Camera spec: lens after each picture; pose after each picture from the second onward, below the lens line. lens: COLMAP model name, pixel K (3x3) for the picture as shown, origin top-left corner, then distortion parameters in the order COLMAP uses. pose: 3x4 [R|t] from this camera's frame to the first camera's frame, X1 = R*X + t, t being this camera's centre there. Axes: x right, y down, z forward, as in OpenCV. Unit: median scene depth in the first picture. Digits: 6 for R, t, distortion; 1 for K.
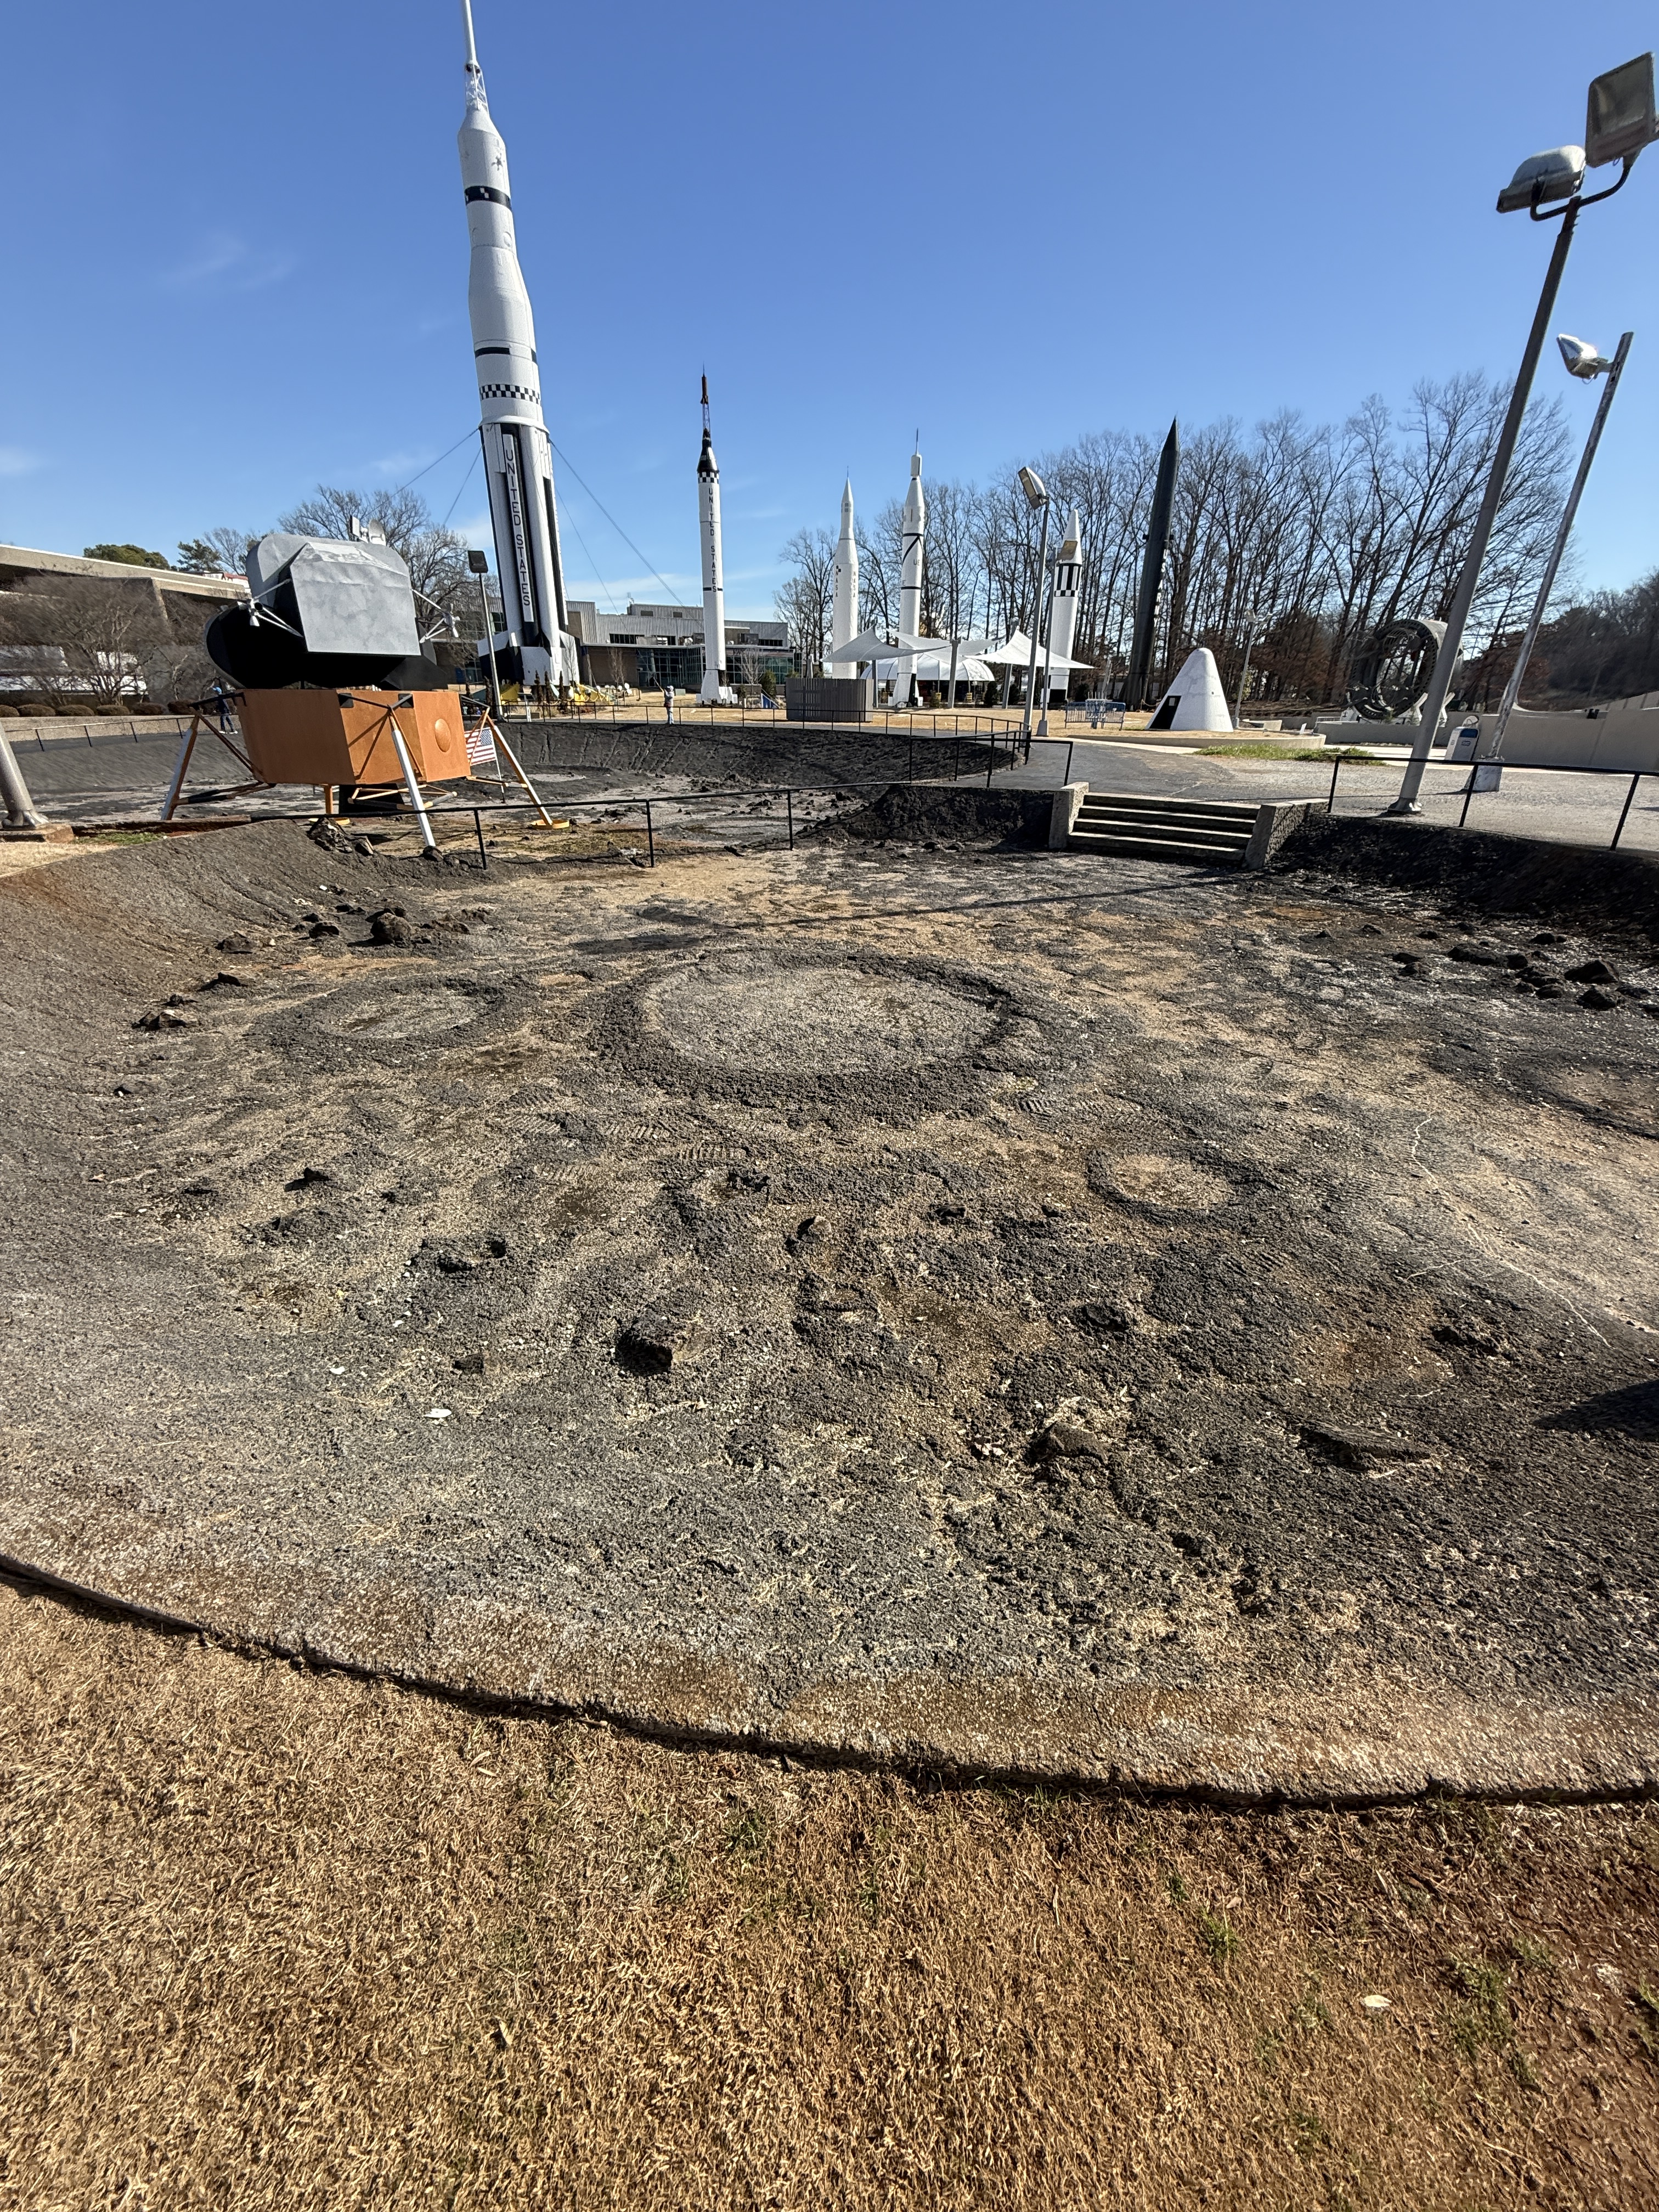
lens RADIAL K [[872.4, 0, 829.5], [0, 872.4, 1106.0], [0, 0, 1]] dist [-0.001560, -0.000055]
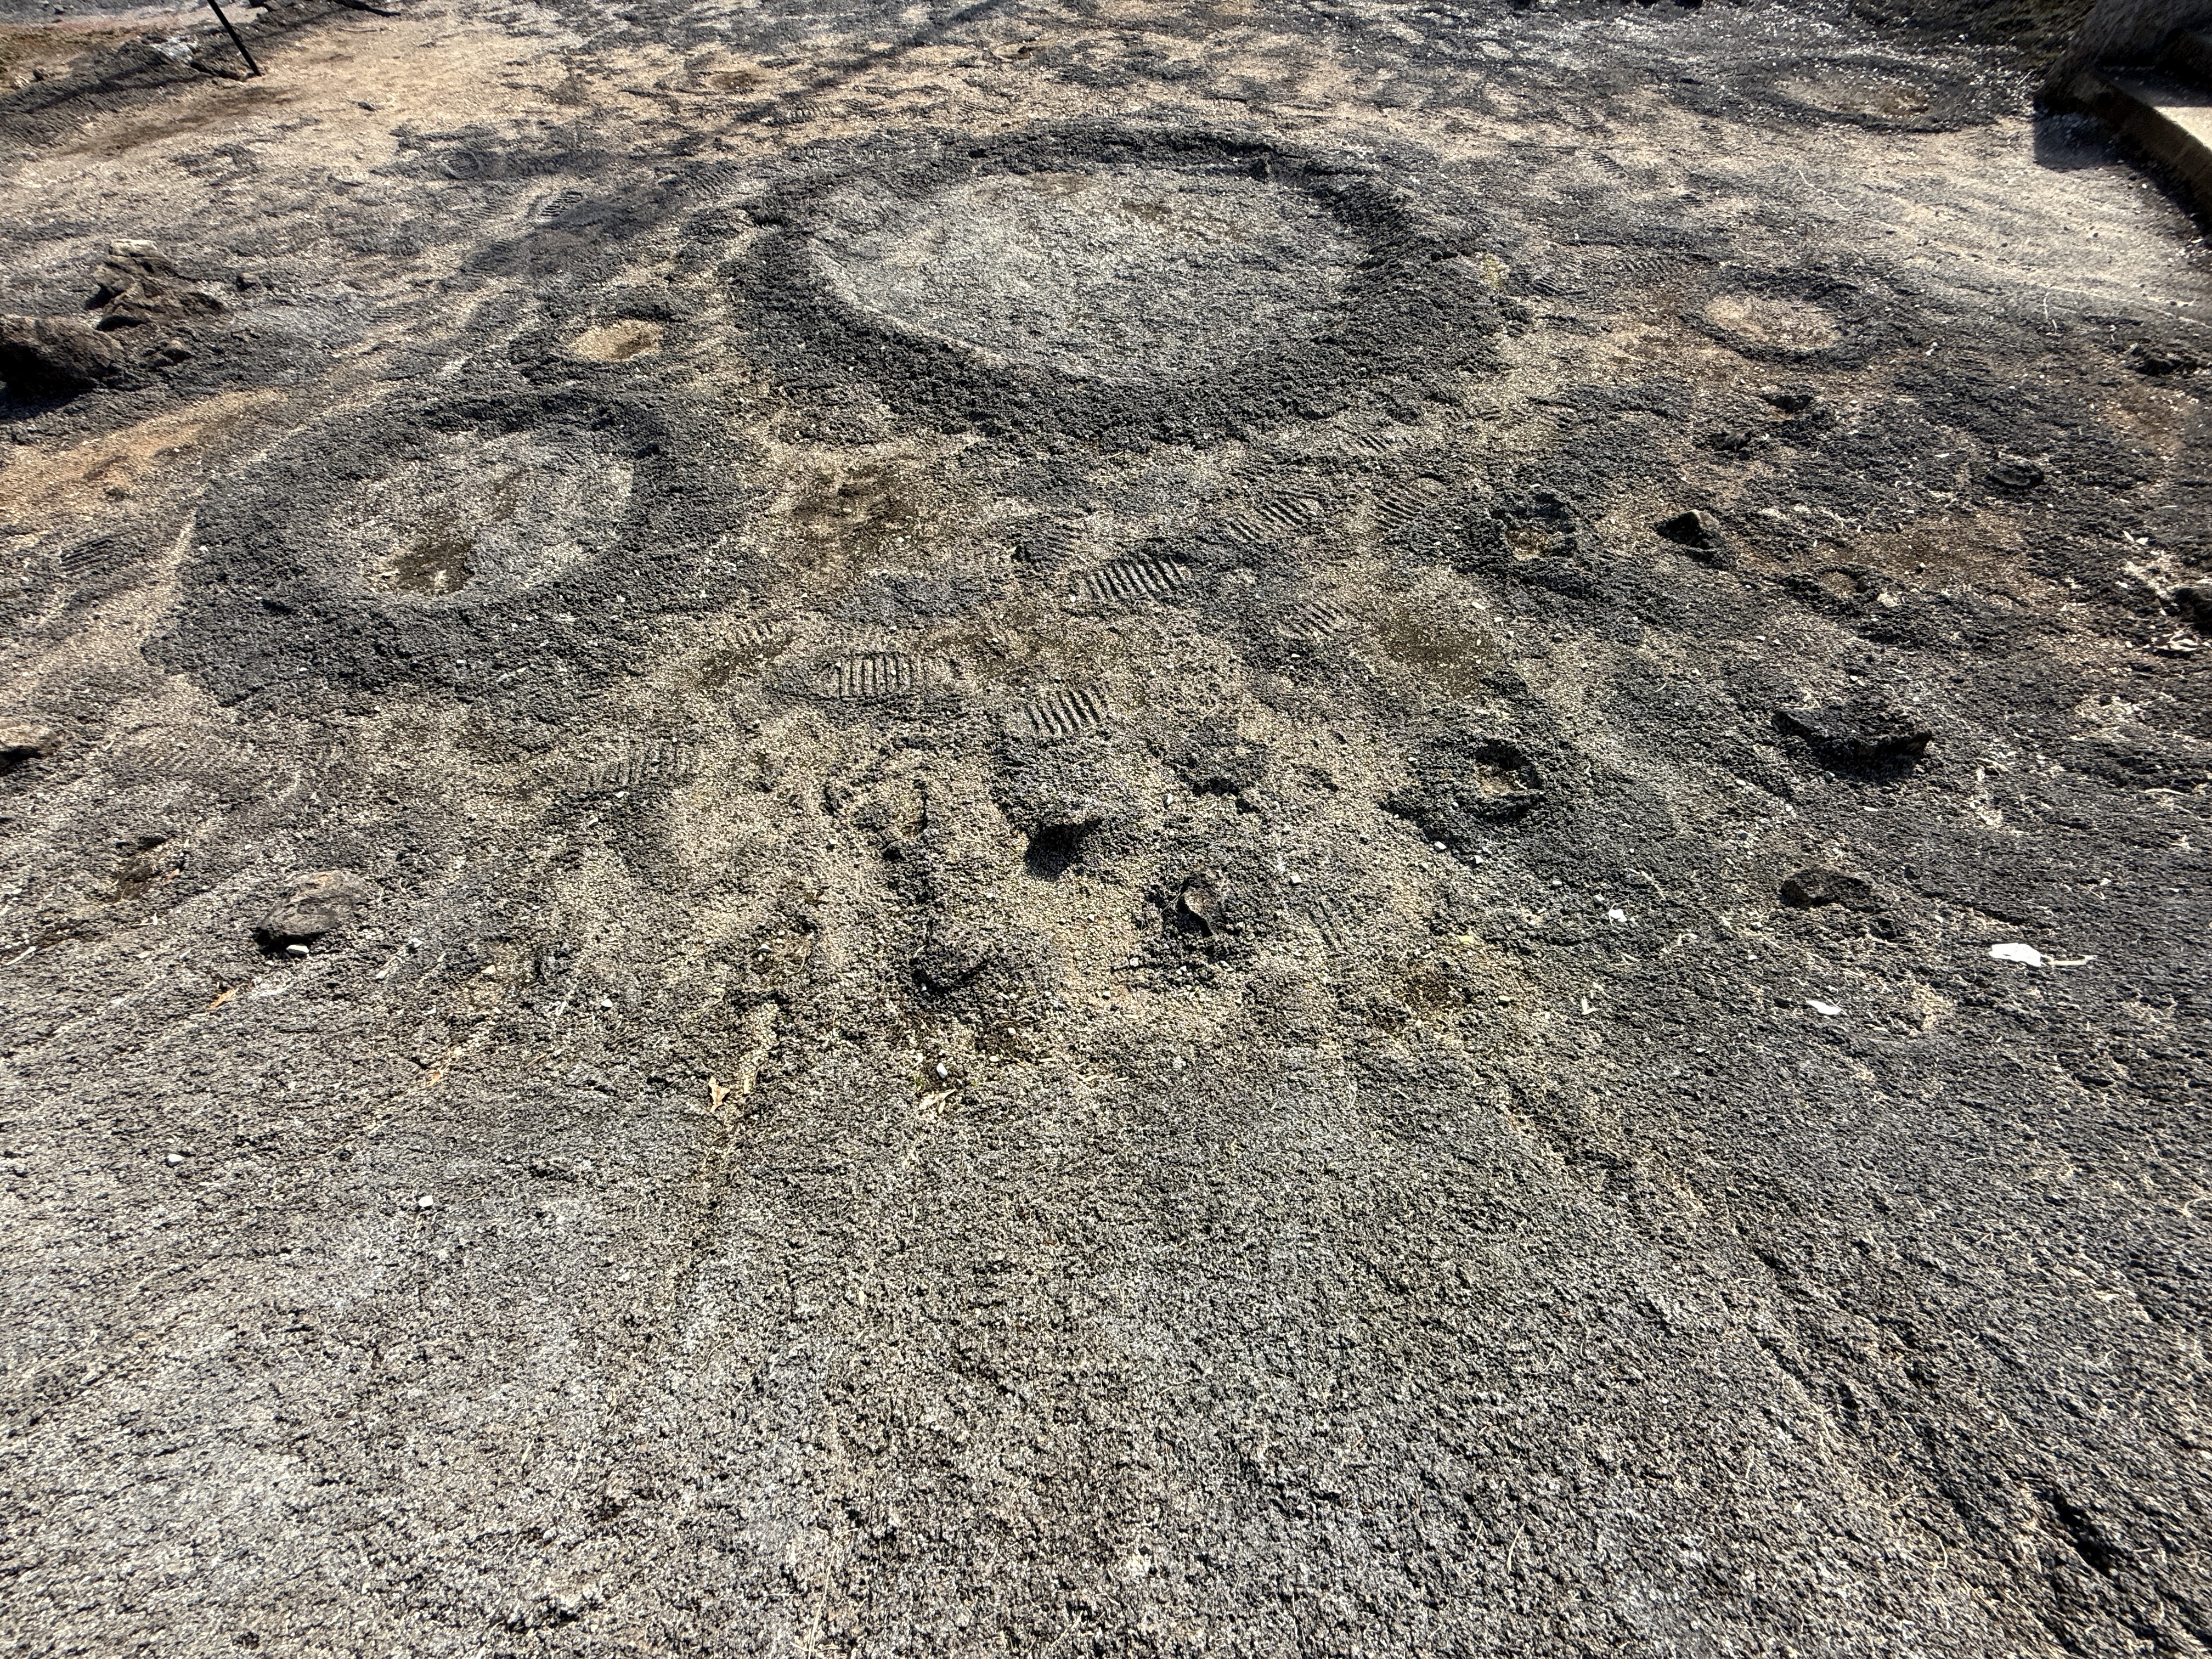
lens RADIAL K [[872.4, 0, 1106.0], [0, 872.4, 829.5], [0, 0, 1]] dist [-0.001560, -0.000055]
pose [[0.763713, -0.538654, 0.355801, -0.647178], [0.291450, 0.779485, 0.554491, -0.178769], [-0.576020, -0.319773, 0.752293, 0.495059]]
